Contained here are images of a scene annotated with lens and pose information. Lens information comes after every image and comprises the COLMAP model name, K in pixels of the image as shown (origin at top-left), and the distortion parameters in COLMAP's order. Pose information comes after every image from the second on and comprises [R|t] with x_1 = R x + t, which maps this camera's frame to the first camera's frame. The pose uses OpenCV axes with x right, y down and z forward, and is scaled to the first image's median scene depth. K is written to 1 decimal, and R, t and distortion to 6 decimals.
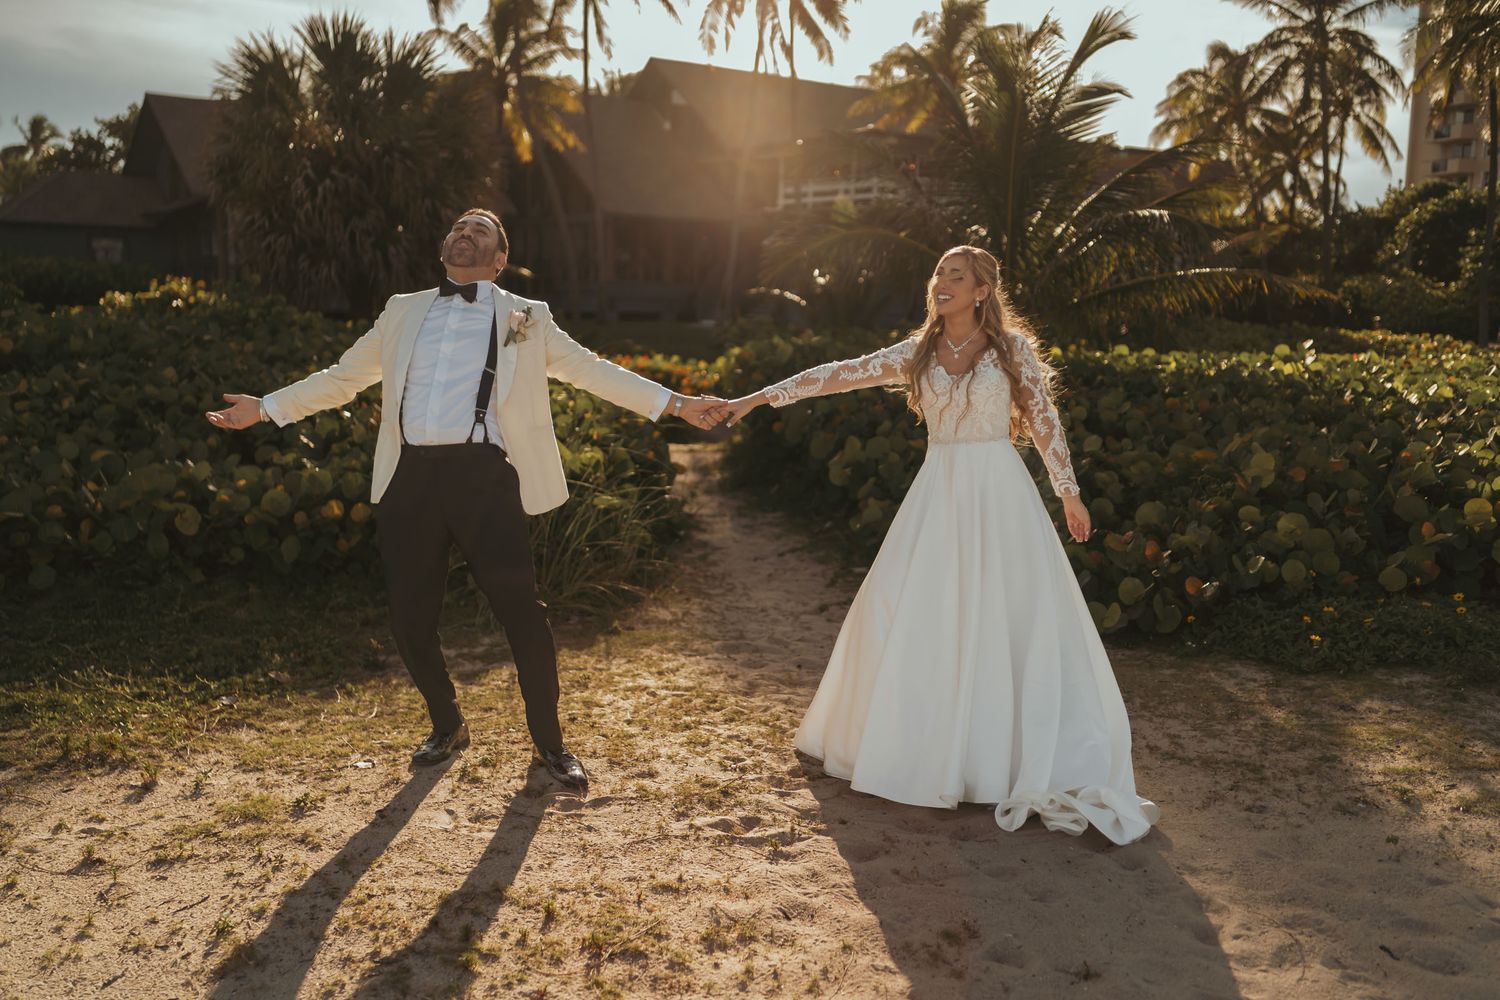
lens RADIAL K [[1423.3, 0, 747.8], [0, 1423.3, 501.1], [0, 0, 1]] dist [-0.006102, 0.000000]
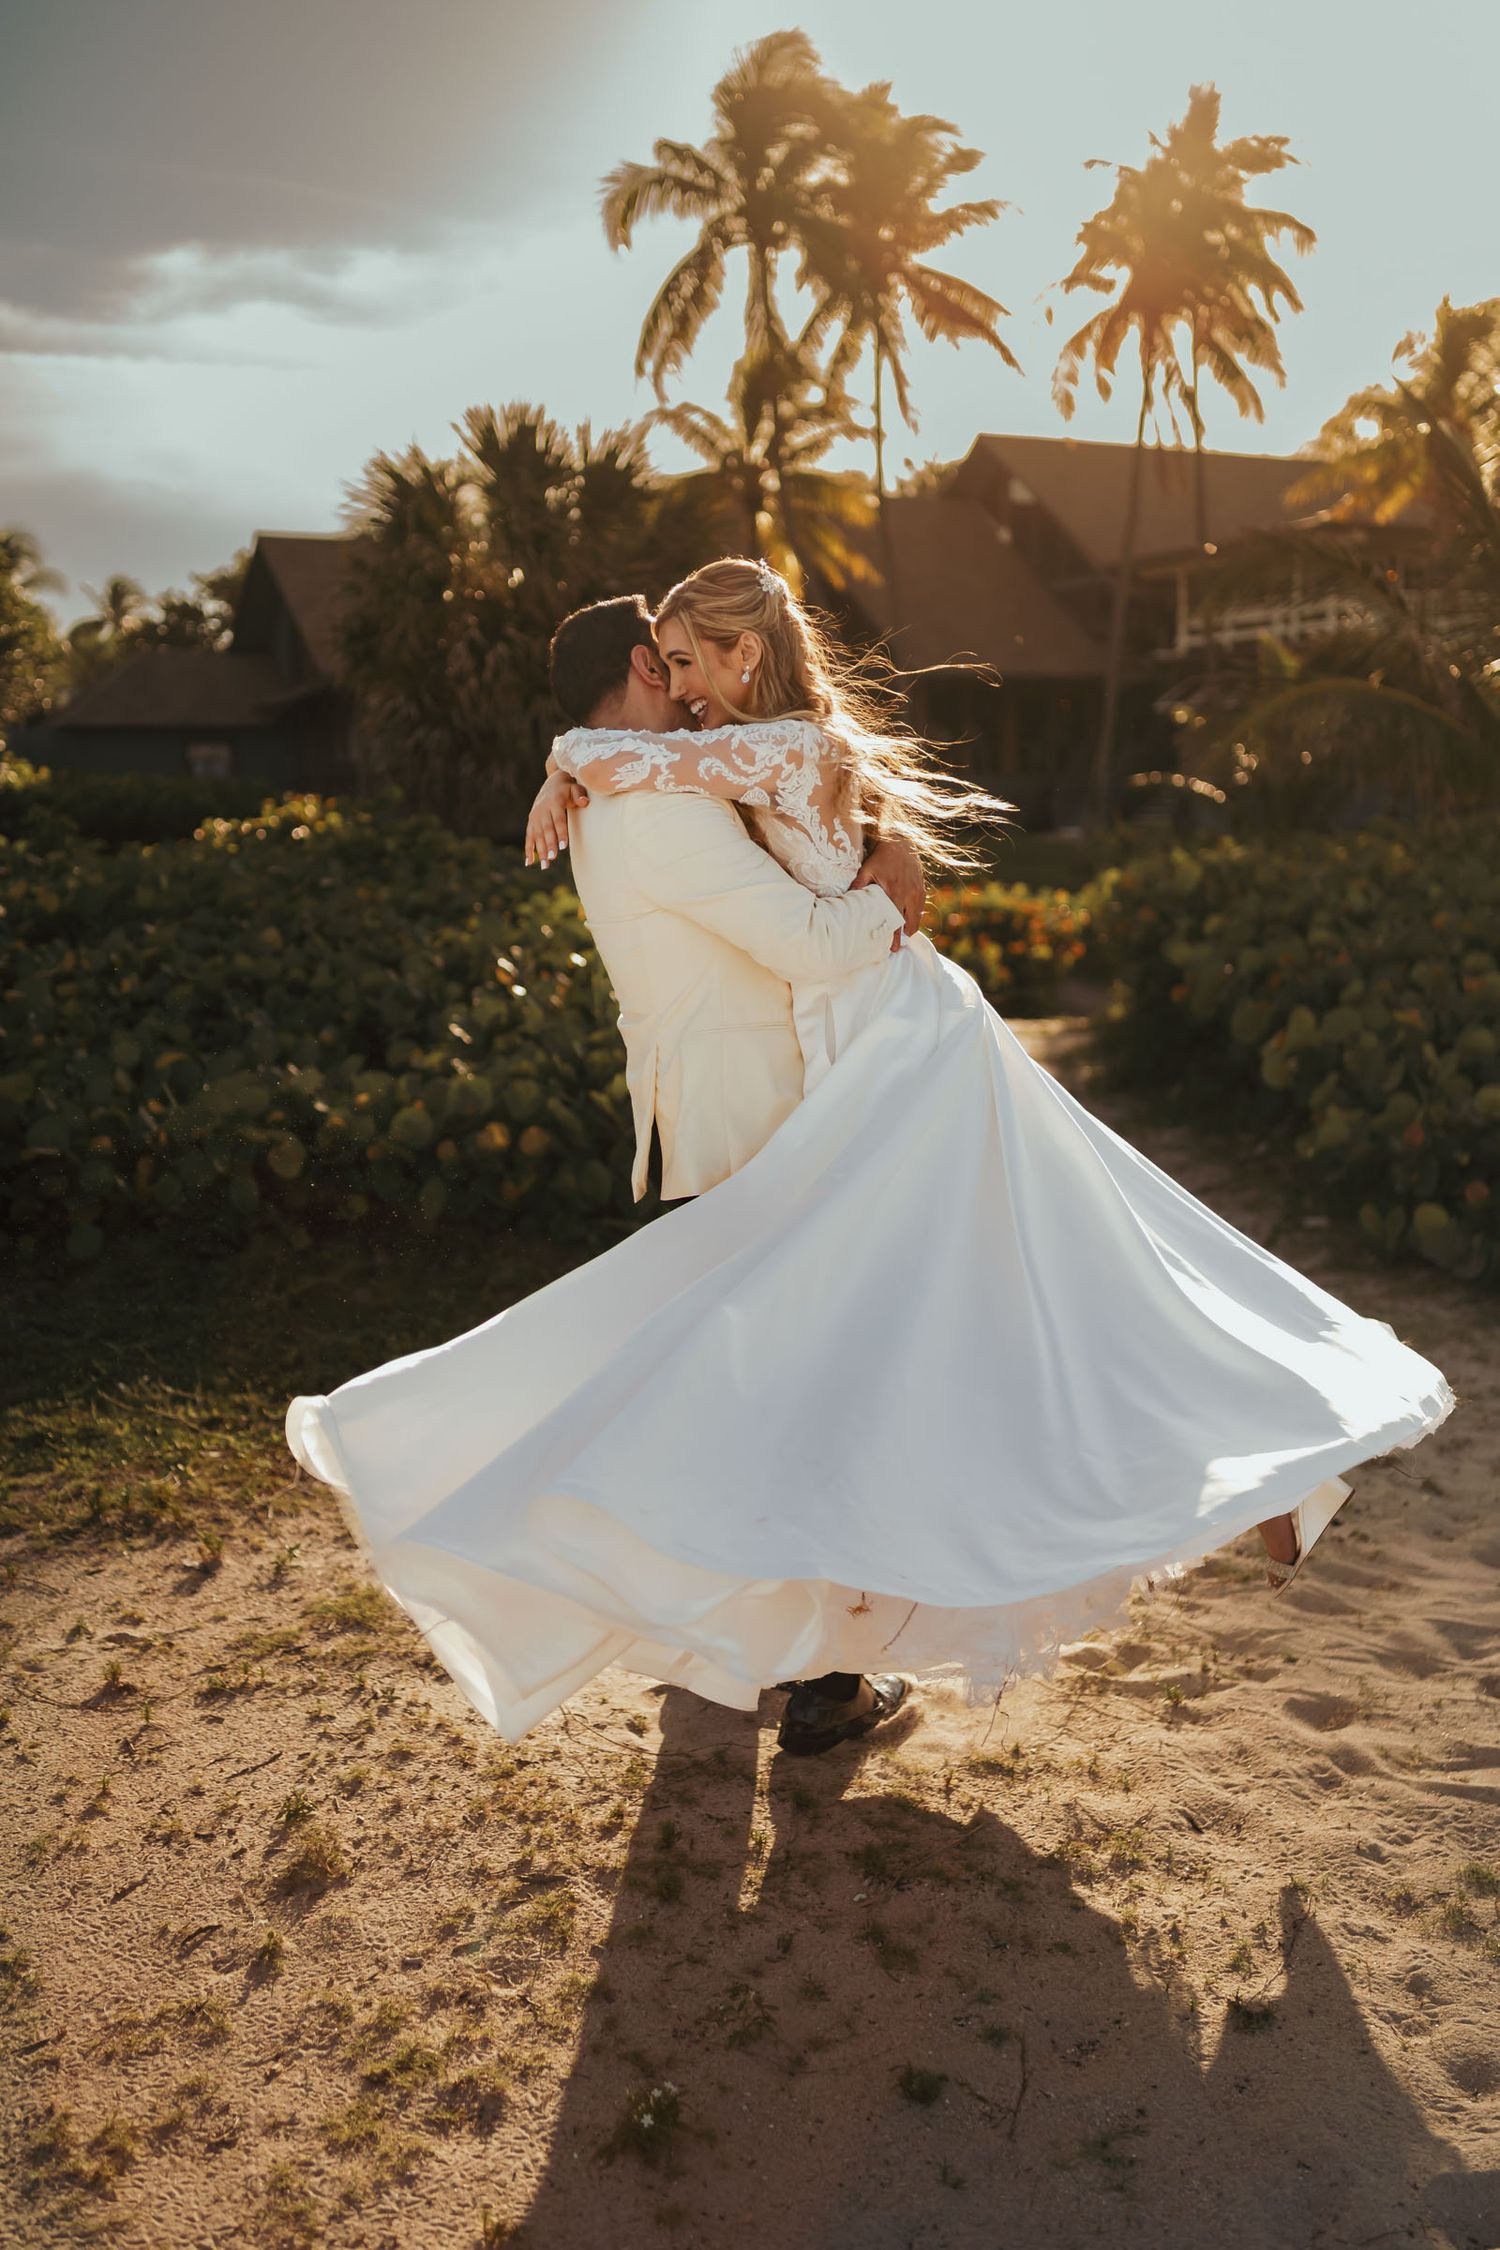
lens RADIAL K [[2134.9, 0, 744.7], [0, 2134.9, 1115.6], [0, 0, 1]] dist [-0.006102, 0.000000]
pose [[0.983340, -0.013120, -0.181303, 0.003353], [0.014039, 0.999894, 0.003785, -0.005435], [0.181234, -0.006267, 0.983420, 0.037214]]
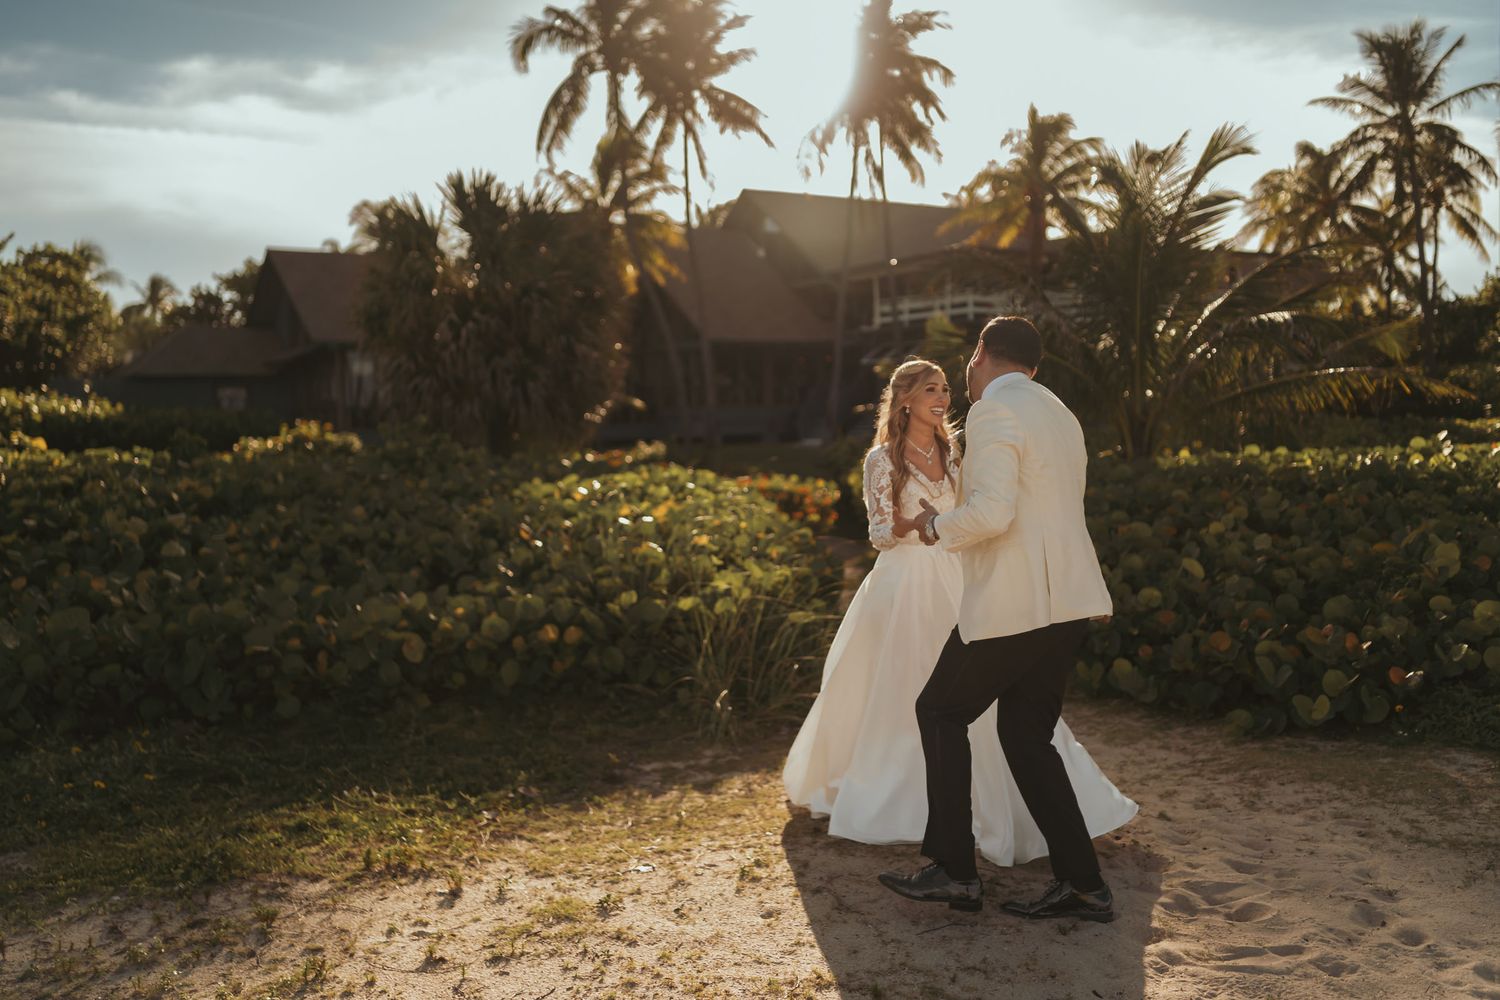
lens RADIAL K [[1423.3, 0, 753.3], [0, 1423.3, 501.4], [0, 0, 1]] dist [-0.006102, 0.000000]
pose [[0.997334, -0.042761, -0.059128, -0.064350], [0.037717, 0.995756, -0.083952, 0.002607], [0.062467, 0.081498, 0.994714, -0.041355]]
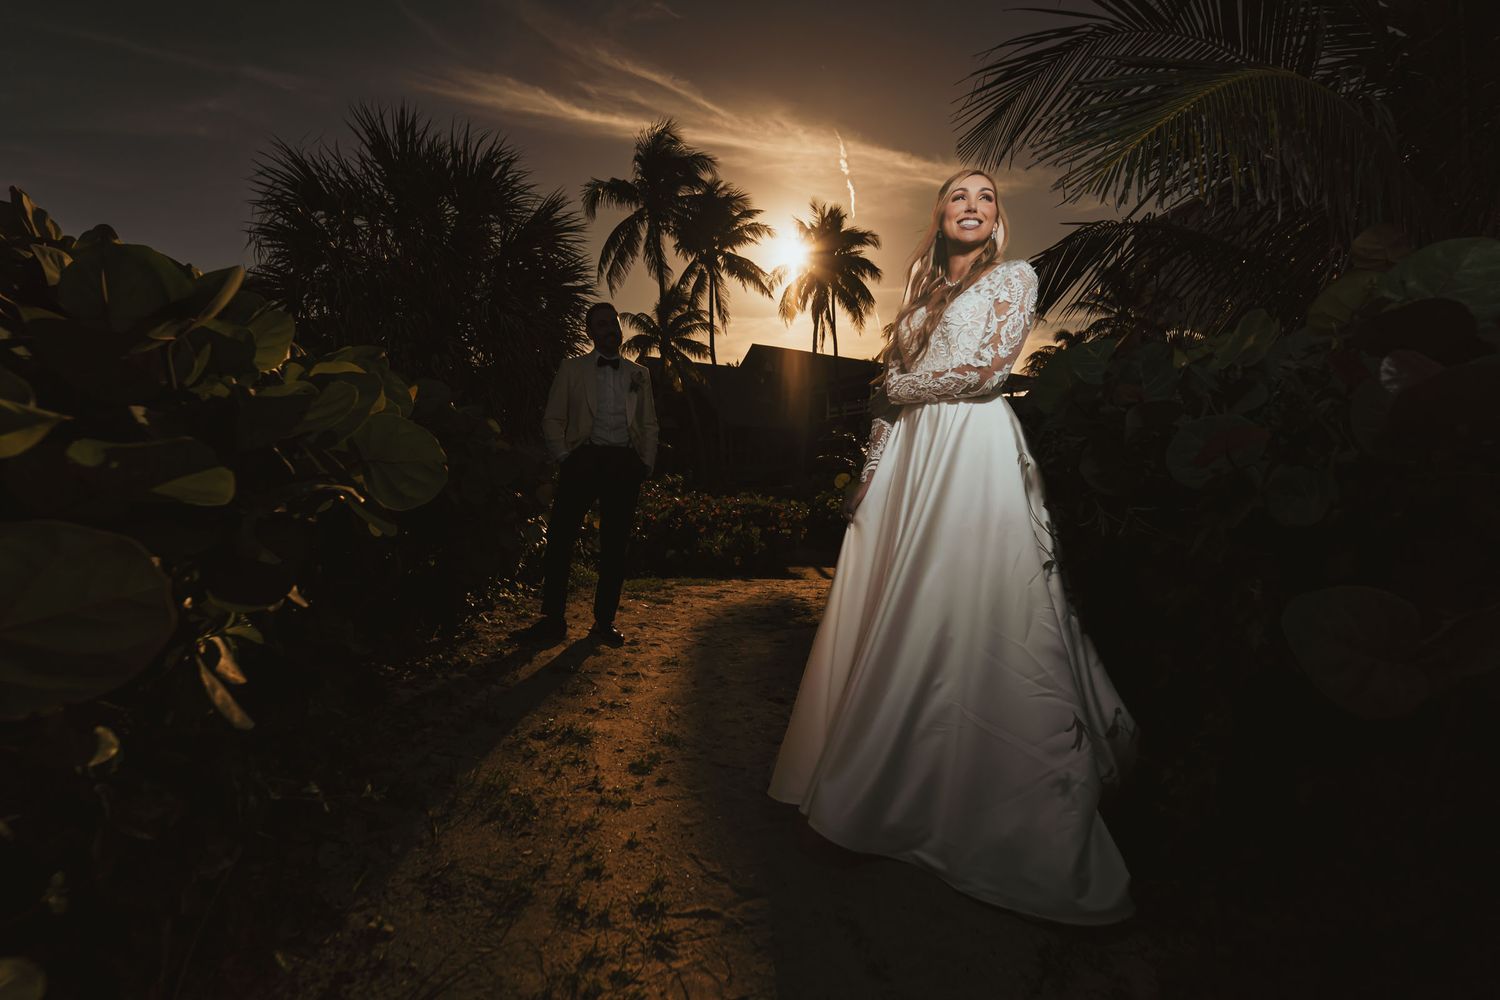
lens RADIAL K [[612.2, 0, 747.5], [0, 612.2, 502.3], [0, 0, 1]] dist [0.000660, -0.001675]
pose [[0.995970, -0.025520, -0.085980, -0.081425], [0.015282, 0.992933, -0.117688, -0.107876], [0.088375, 0.115900, 0.989321, 1.479082]]
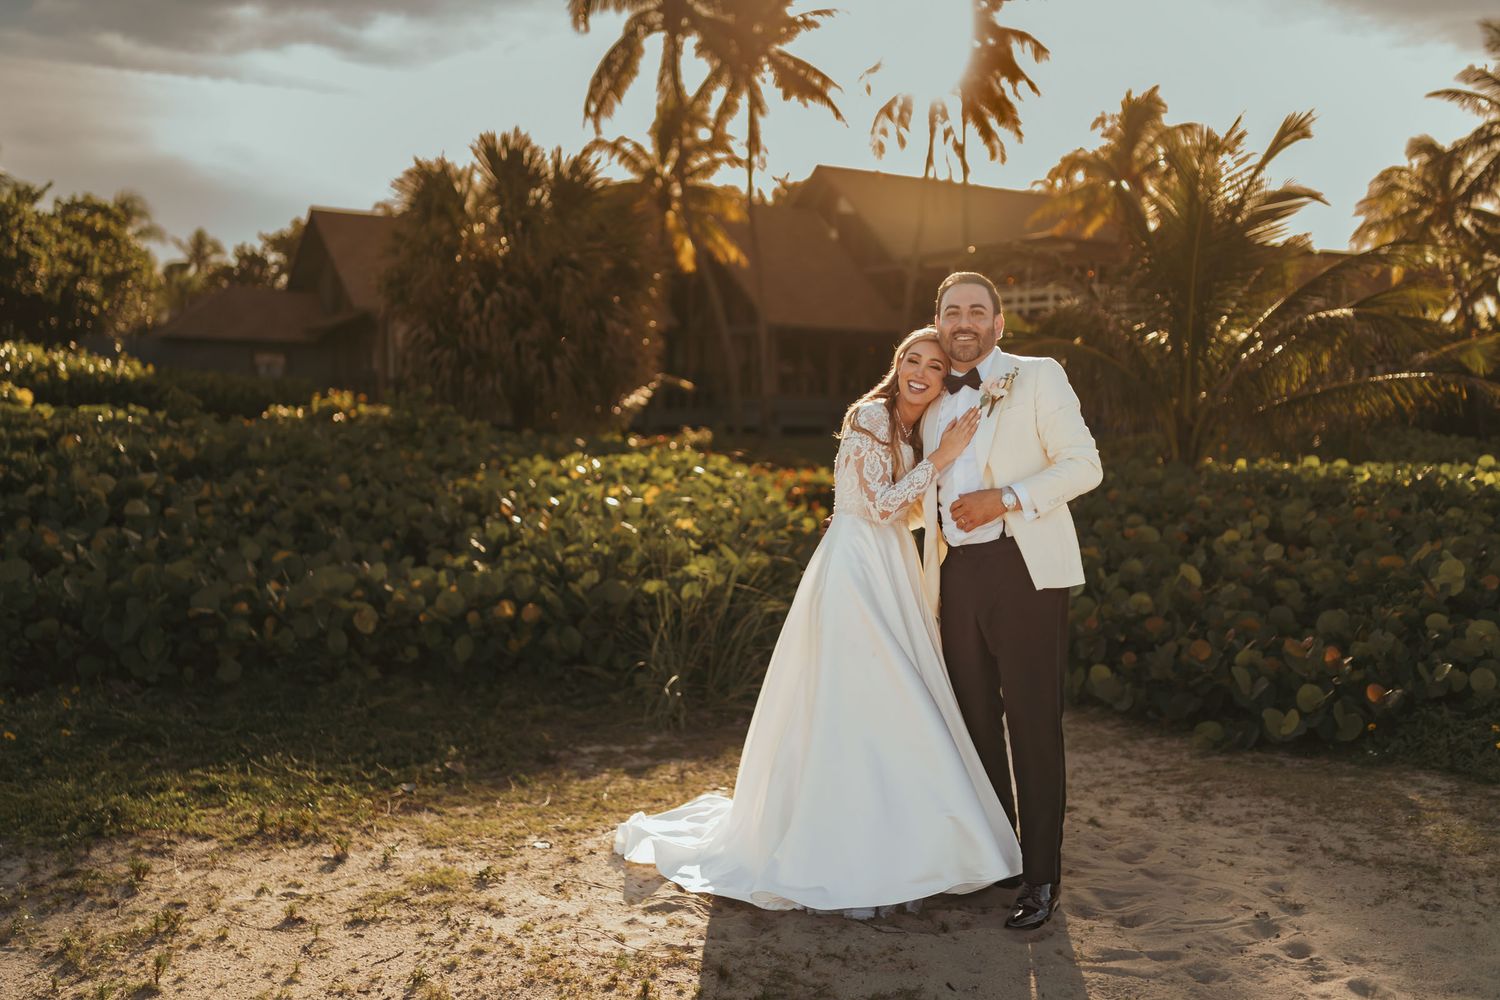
lens RADIAL K [[1502.4, 0, 784.5], [0, 1502.4, 558.4], [0, 0, 1]] dist [-0.004297, 0.000000]
pose [[0.996215, 0.005652, -0.086740, 0.000068], [-0.009600, 0.998933, -0.045168, 0.013943], [0.086392, 0.045830, 0.995207, -0.045362]]
